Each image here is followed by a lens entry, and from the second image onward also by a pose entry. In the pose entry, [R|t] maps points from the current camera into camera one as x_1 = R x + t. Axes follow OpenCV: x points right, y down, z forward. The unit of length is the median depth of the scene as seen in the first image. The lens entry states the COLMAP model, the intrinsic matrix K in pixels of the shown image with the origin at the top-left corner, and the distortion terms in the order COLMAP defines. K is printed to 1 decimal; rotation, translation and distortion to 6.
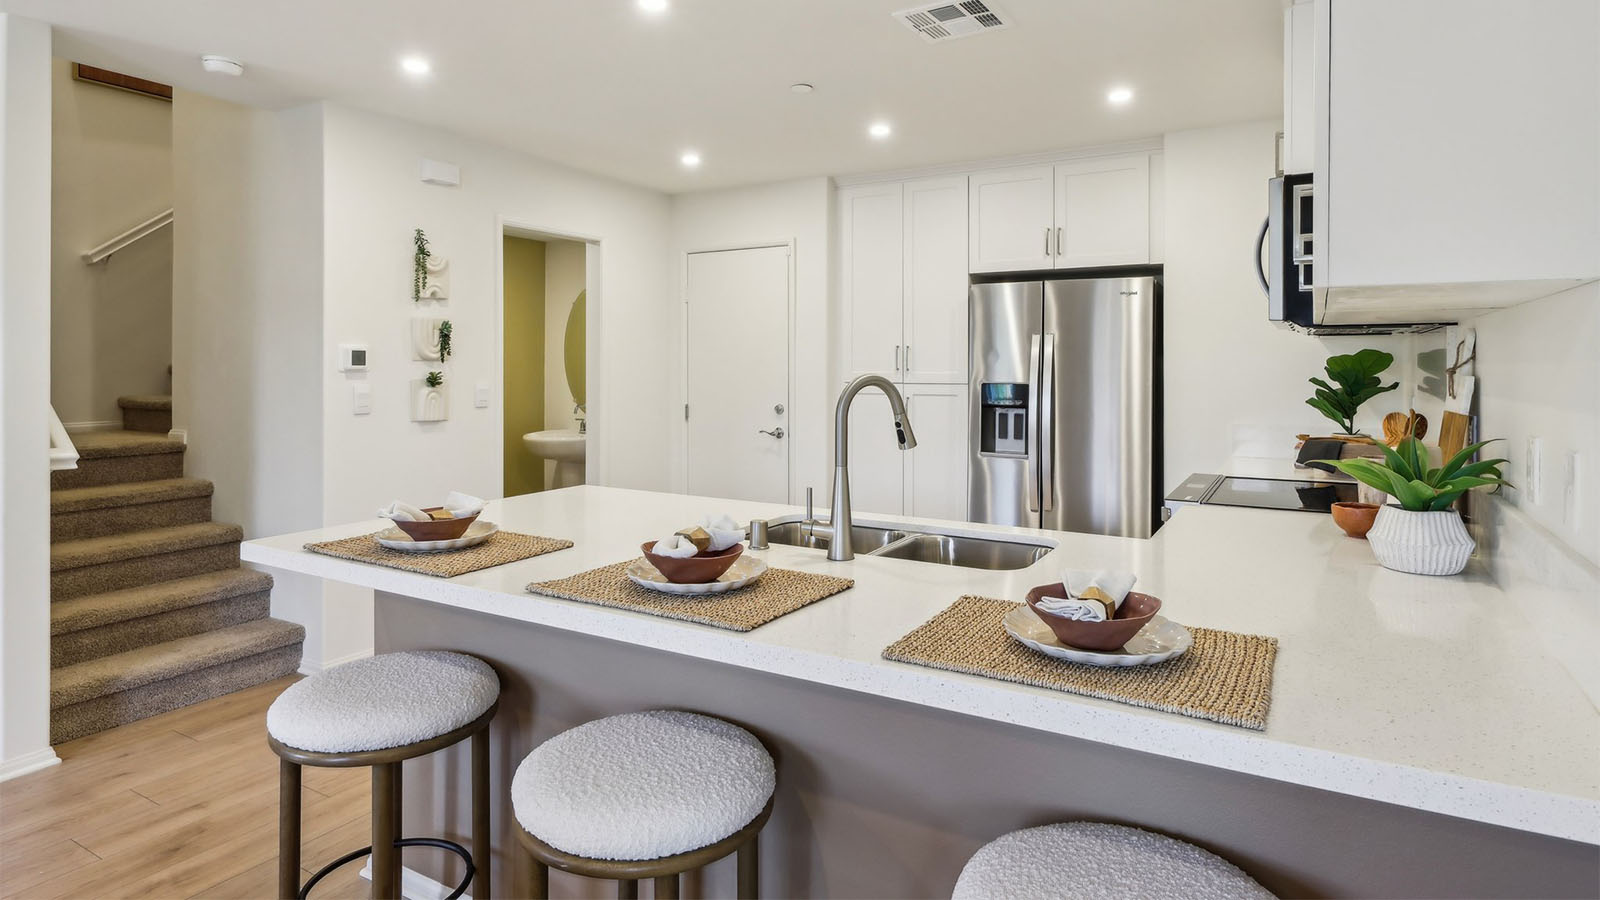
lens RADIAL K [[874.5, 0, 801.7], [0, 874.5, 405.7], [0, 0, 1]] dist [0.017562, -0.005877]
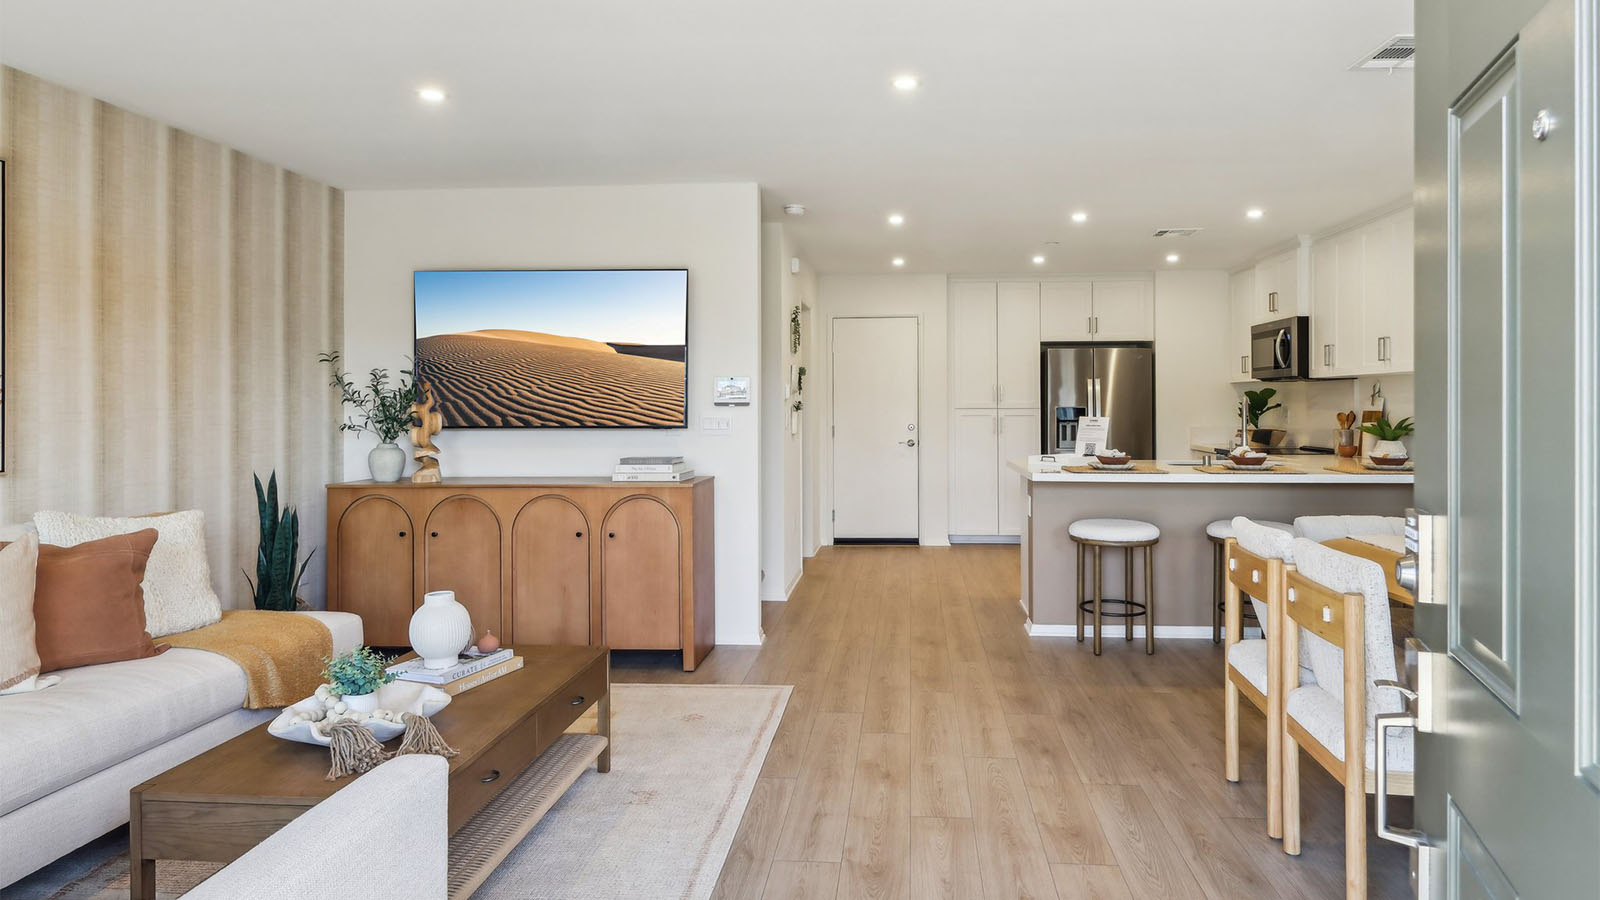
lens RADIAL K [[912.5, 0, 841.5], [0, 912.5, 403.7], [0, 0, 1]] dist [0.003065, 0.000810]
pose [[0.890973, -0.005480, 0.454022, -0.964409], [0.025548, 0.998948, -0.038079, 0.023440], [-0.453336, 0.045527, 0.890176, -0.370717]]
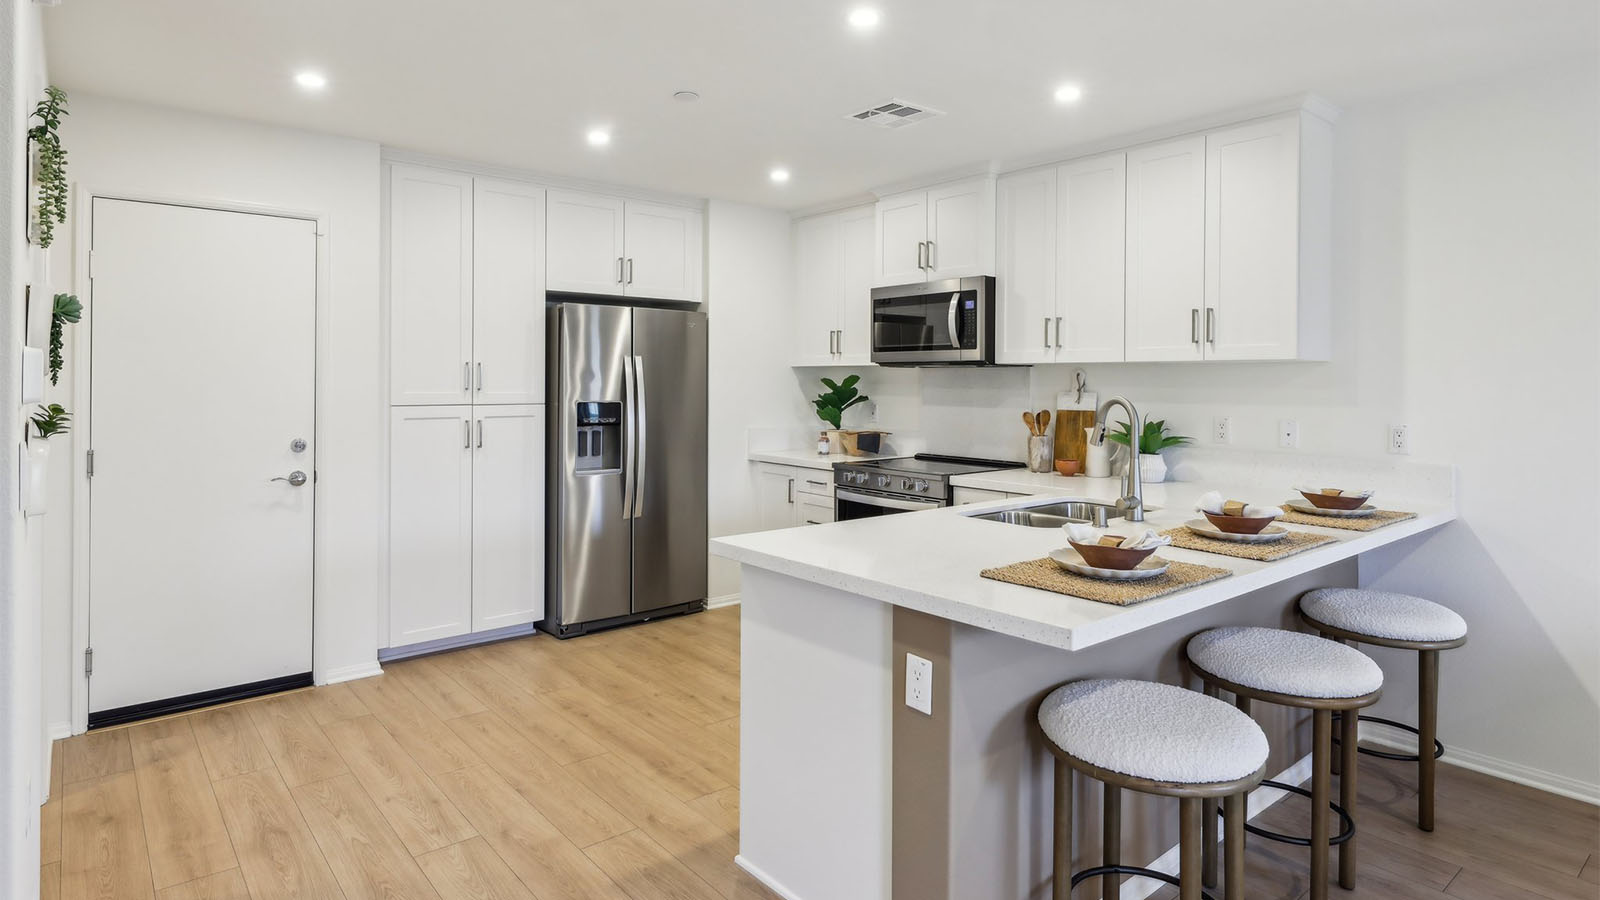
lens RADIAL K [[874.5, 0, 792.8], [0, 874.5, 382.3], [0, 0, 1]] dist [0.017562, -0.005877]
pose [[0.329691, -0.002429, 0.944086, -0.665384], [0.037882, 0.999225, -0.010659, -0.028757], [-0.943329, 0.039278, 0.329527, 0.439364]]
